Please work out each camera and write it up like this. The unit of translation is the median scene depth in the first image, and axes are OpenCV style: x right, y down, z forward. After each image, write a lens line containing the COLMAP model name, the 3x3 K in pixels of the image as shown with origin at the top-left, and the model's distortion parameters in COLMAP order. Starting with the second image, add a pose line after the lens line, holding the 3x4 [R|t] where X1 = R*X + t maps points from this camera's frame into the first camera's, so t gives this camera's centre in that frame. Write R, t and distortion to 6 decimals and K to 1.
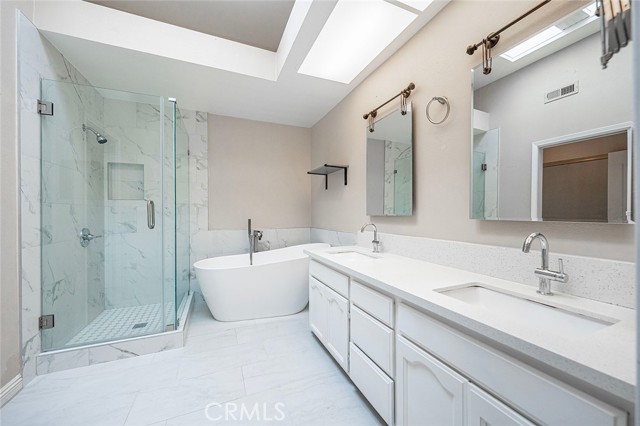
lens RADIAL K [[234.2, 0, 319.4], [0, 234.2, 214.9], [0, 0, 1]] dist [-0.001111, -0.000161]
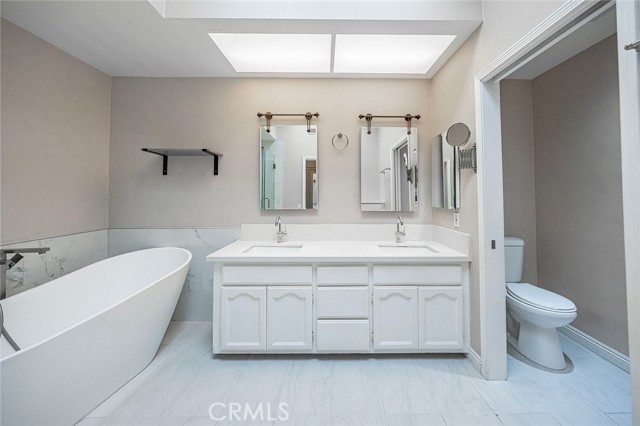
lens RADIAL K [[227.9, 0, 329.6], [0, 227.9, 185.0], [0, 0, 1]] dist [0.000147, -0.000007]
pose [[0.400251, 0.038908, 0.915579, -0.502222], [0.004318, 0.999007, -0.044341, -0.048258], [-0.916395, 0.021701, 0.399686, 0.253371]]
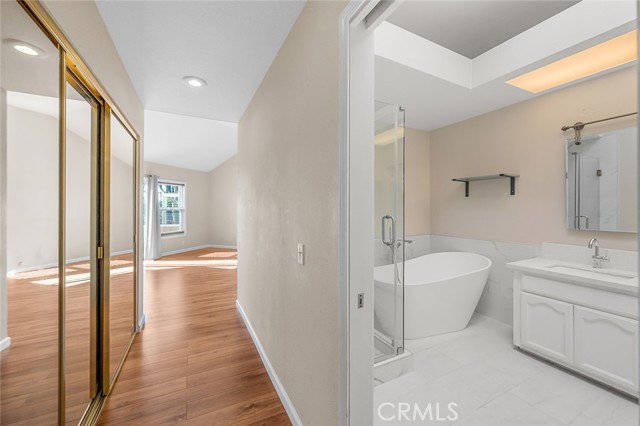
lens RADIAL K [[246.6, 0, 320.6], [0, 246.6, 211.1], [0, 0, 1]] dist [-0.000026, 0.000113]
pose [[0.998674, -0.002378, 0.051430, -0.731331], [0.002159, 0.999988, 0.004329, -0.064727], [-0.051439, -0.004212, 0.998667, 0.014652]]
